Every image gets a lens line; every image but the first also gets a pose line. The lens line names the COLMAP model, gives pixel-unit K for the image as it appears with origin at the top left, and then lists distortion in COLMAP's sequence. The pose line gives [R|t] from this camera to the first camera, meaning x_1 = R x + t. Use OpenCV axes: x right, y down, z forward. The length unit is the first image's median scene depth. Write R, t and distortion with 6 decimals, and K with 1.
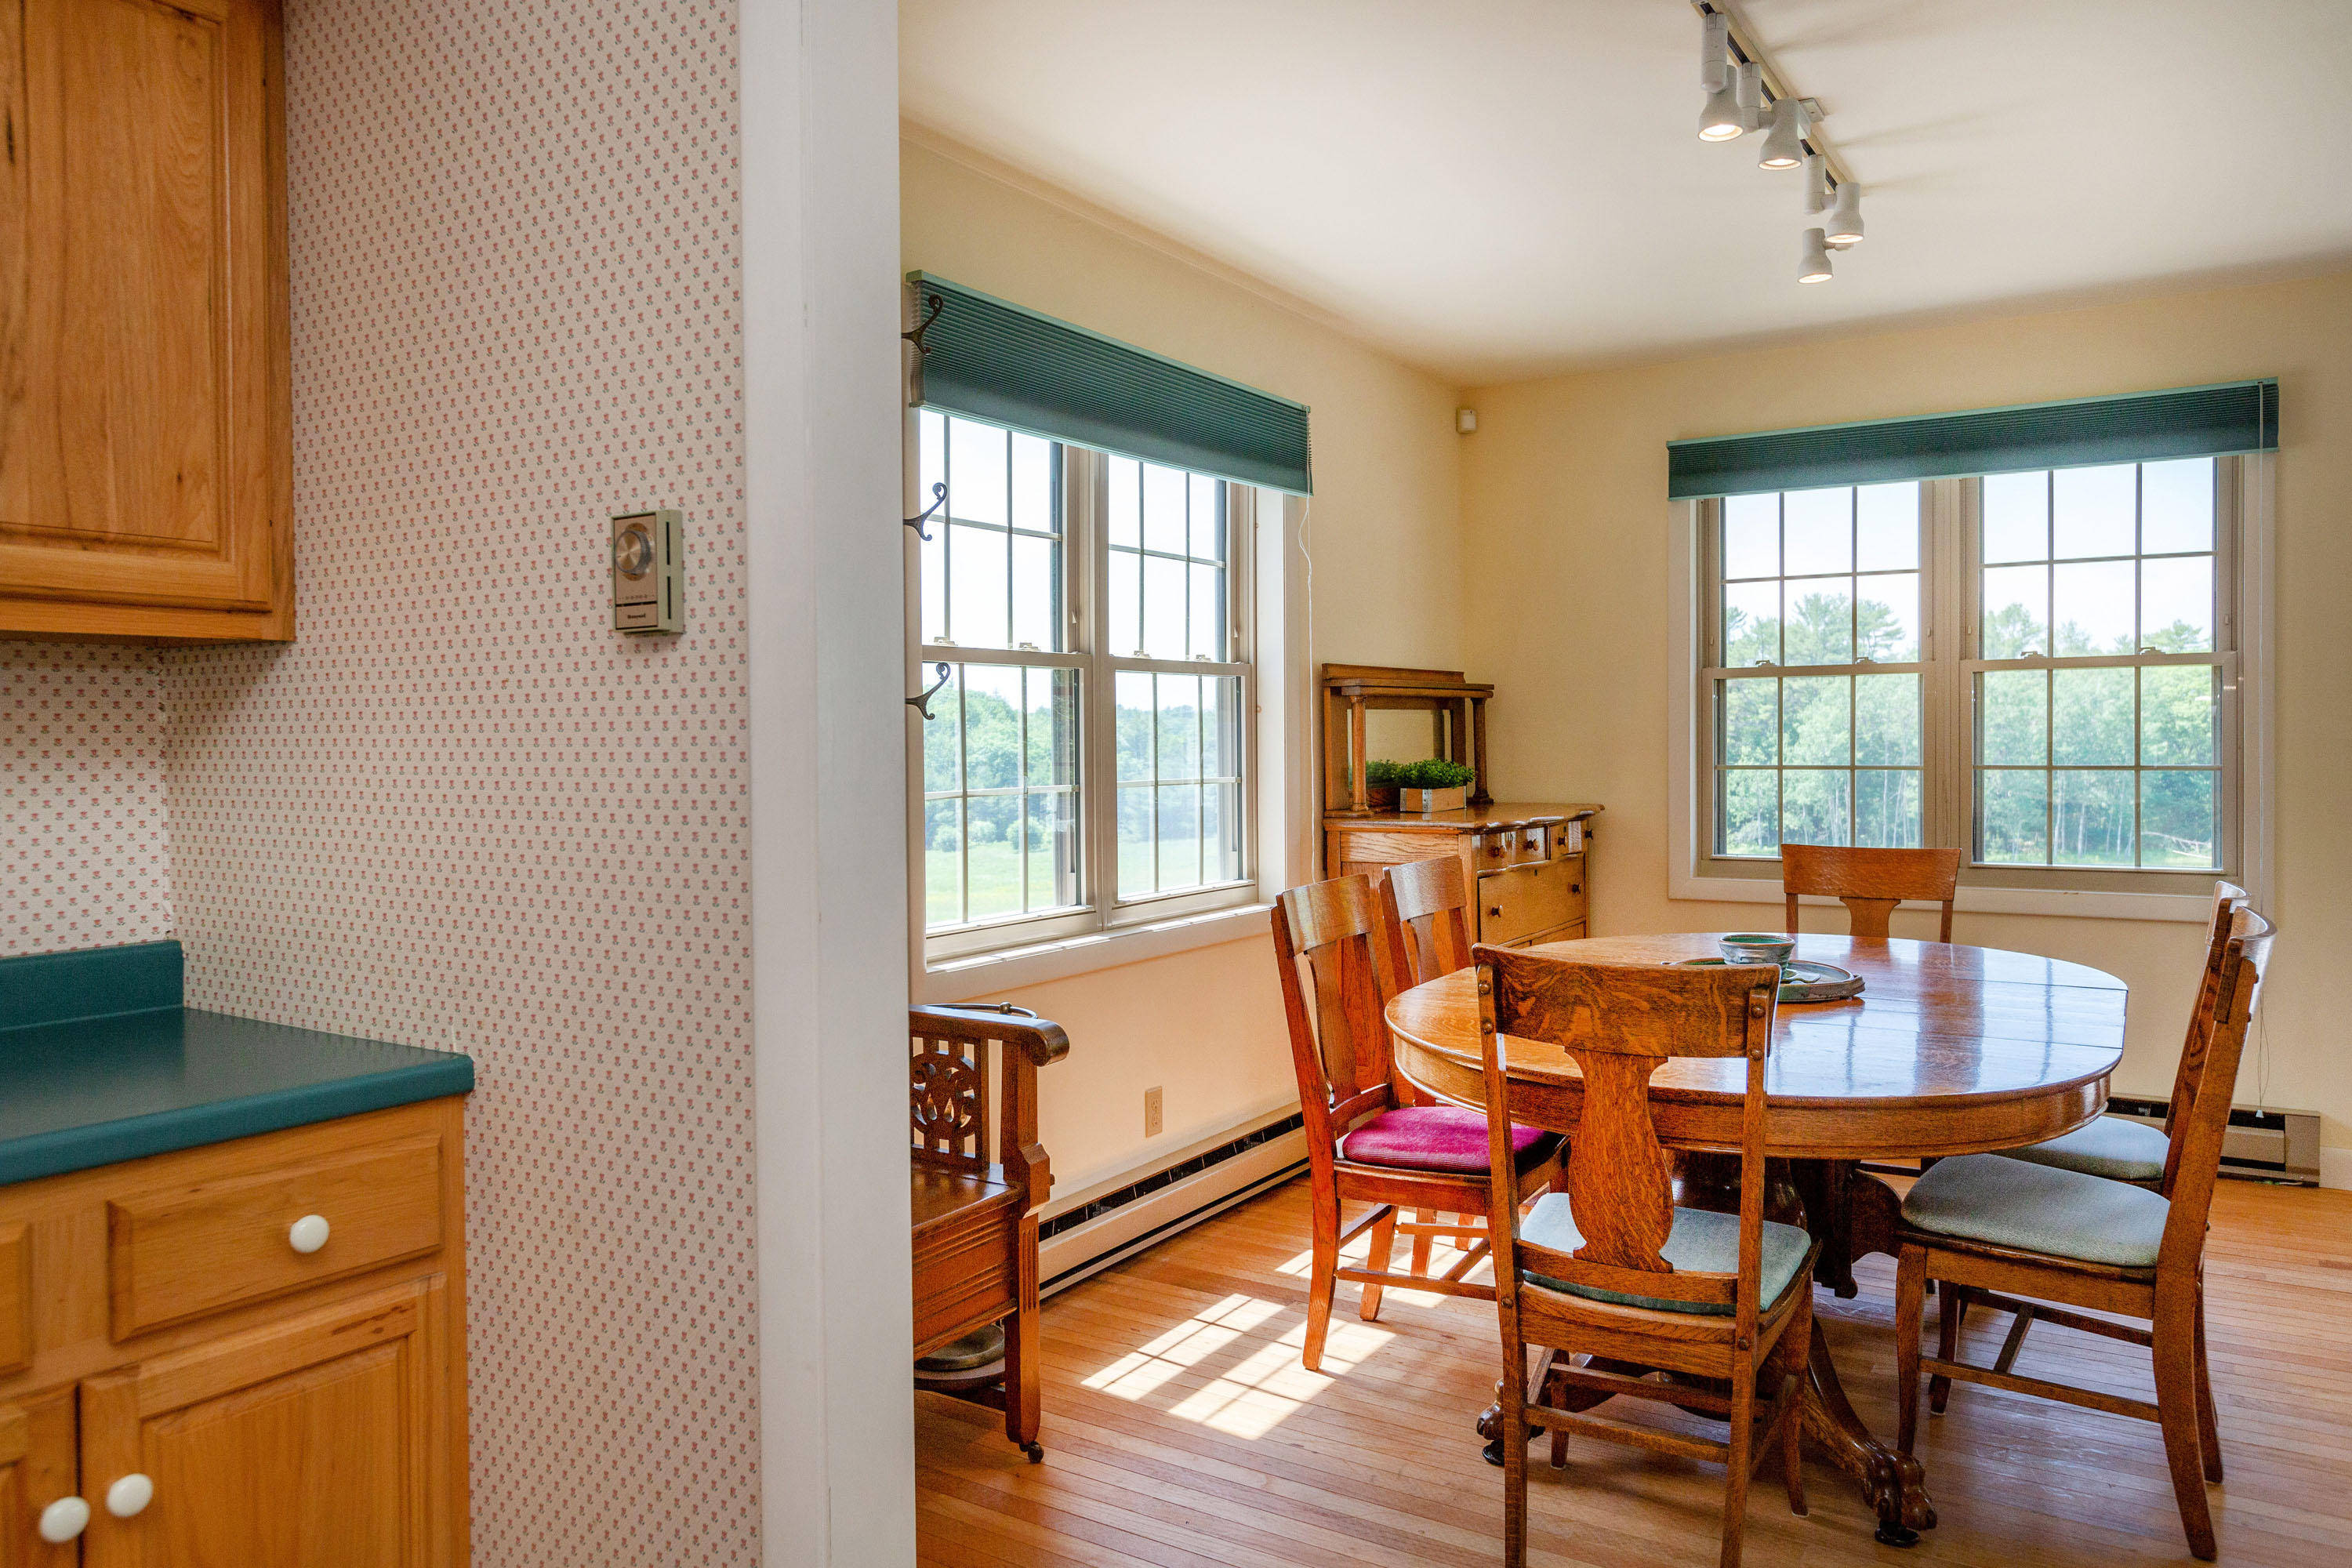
lens RADIAL K [[1607.5, 0, 1172.5], [0, 1607.5, 769.9], [0, 0, 1]] dist [0.001940, 0.000194]
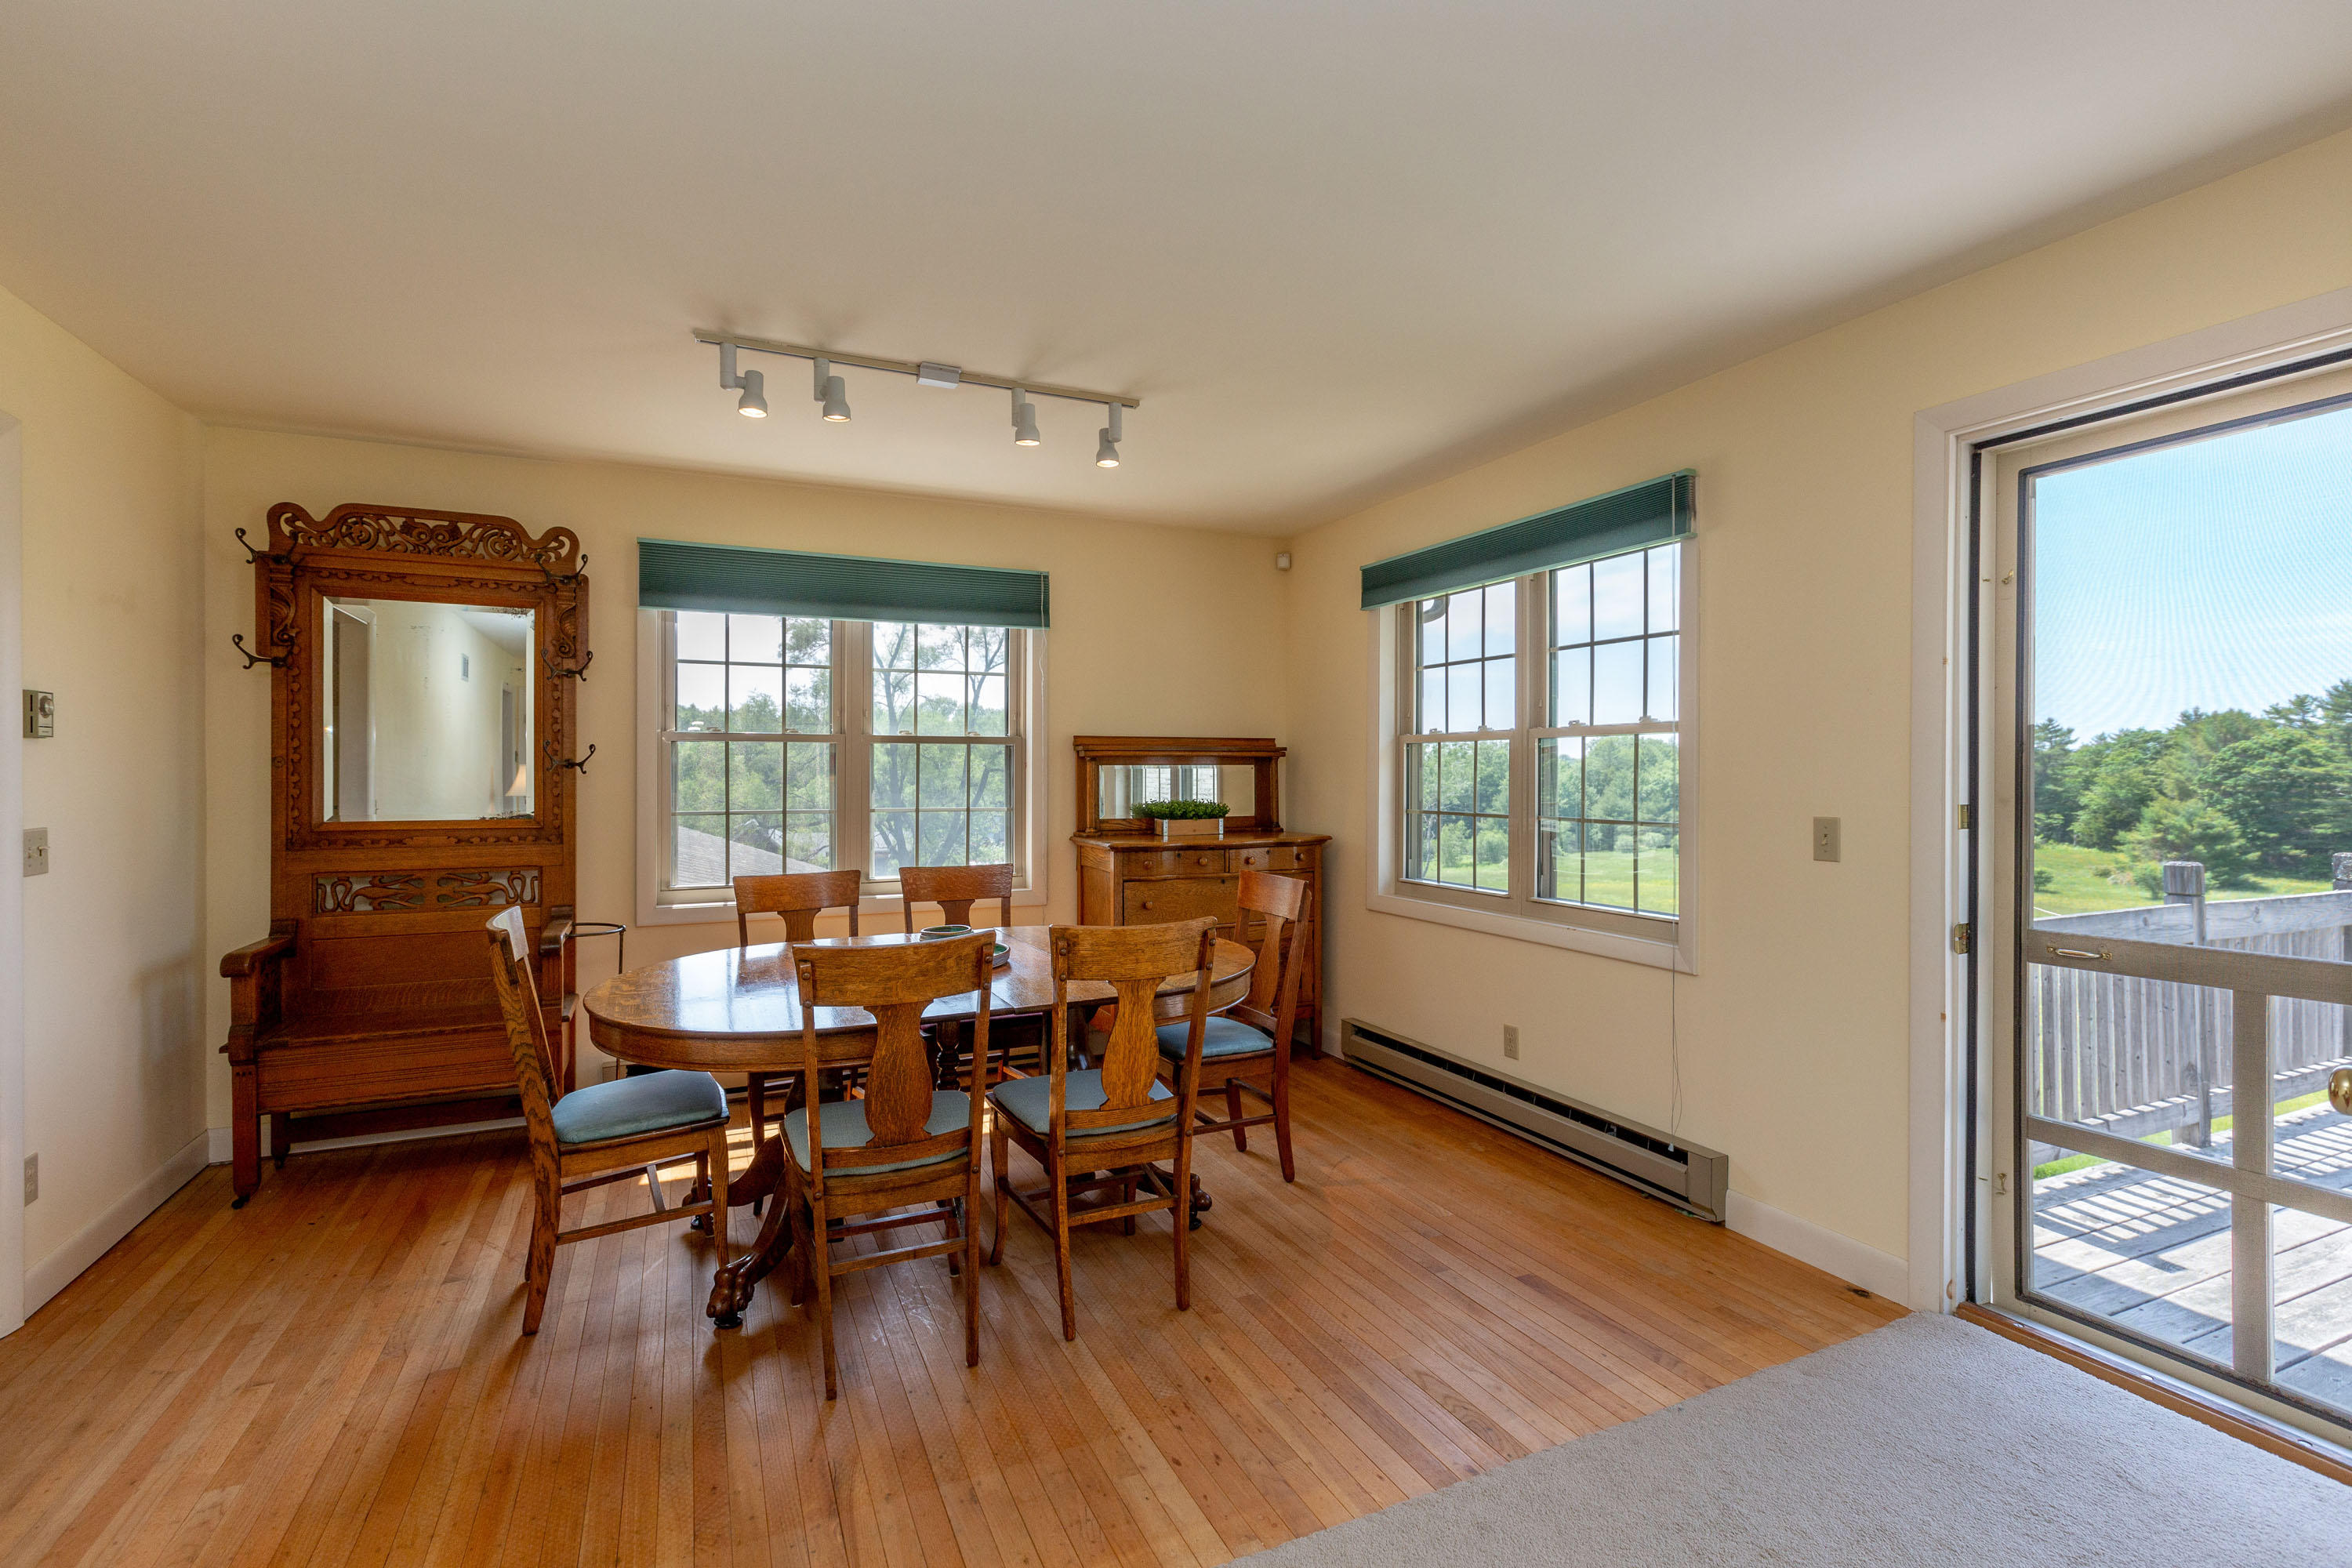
lens RADIAL K [[1041.5, 0, 1176.0], [0, 1041.5, 784.0], [0, 0, 1]] dist [-0.000472, -0.000091]
pose [[0.847728, 0.016603, -0.530172, 0.720829], [-0.021884, 0.999754, -0.003682, -0.019158], [0.529980, 0.014724, 0.847882, 0.213227]]
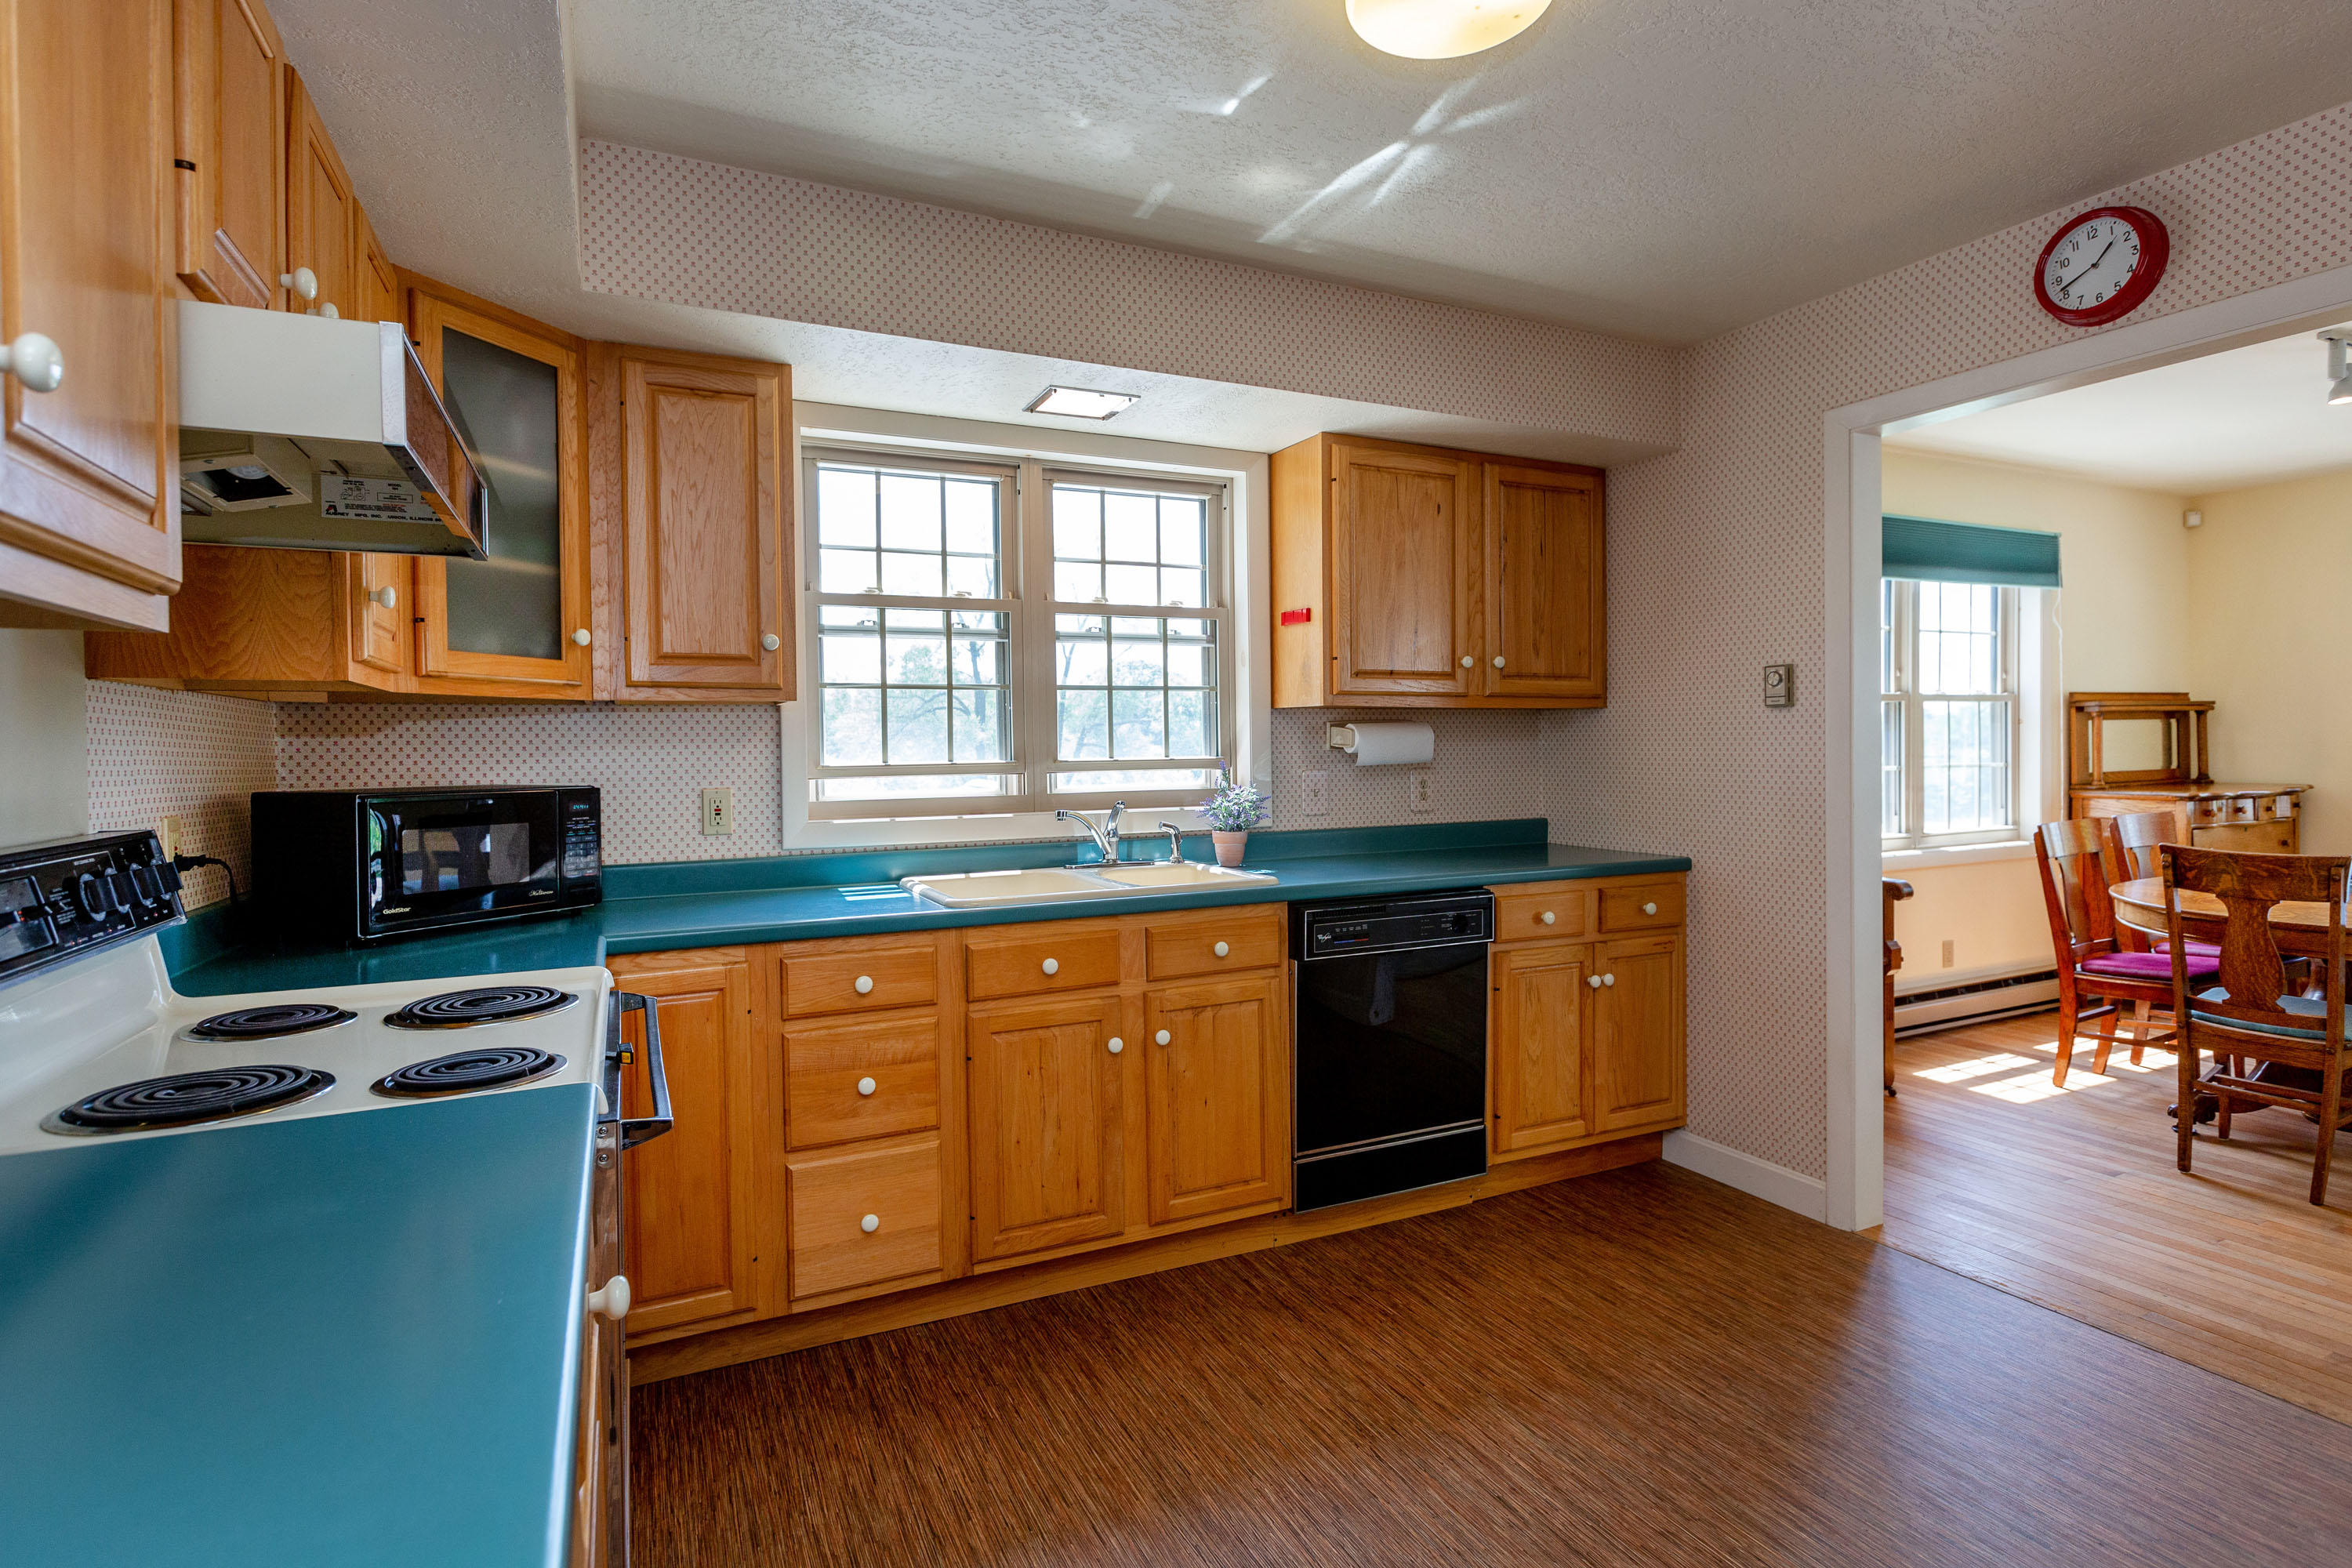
lens RADIAL K [[1200.9, 0, 1176.6], [0, 1200.9, 759.5], [0, 0, 1]] dist [-0.004481, -0.001268]
pose [[0.854095, 0.006231, -0.520080, -0.045773], [-0.006095, 0.999979, 0.001972, 0.003710], [0.520081, 0.001486, 0.854115, -0.484674]]
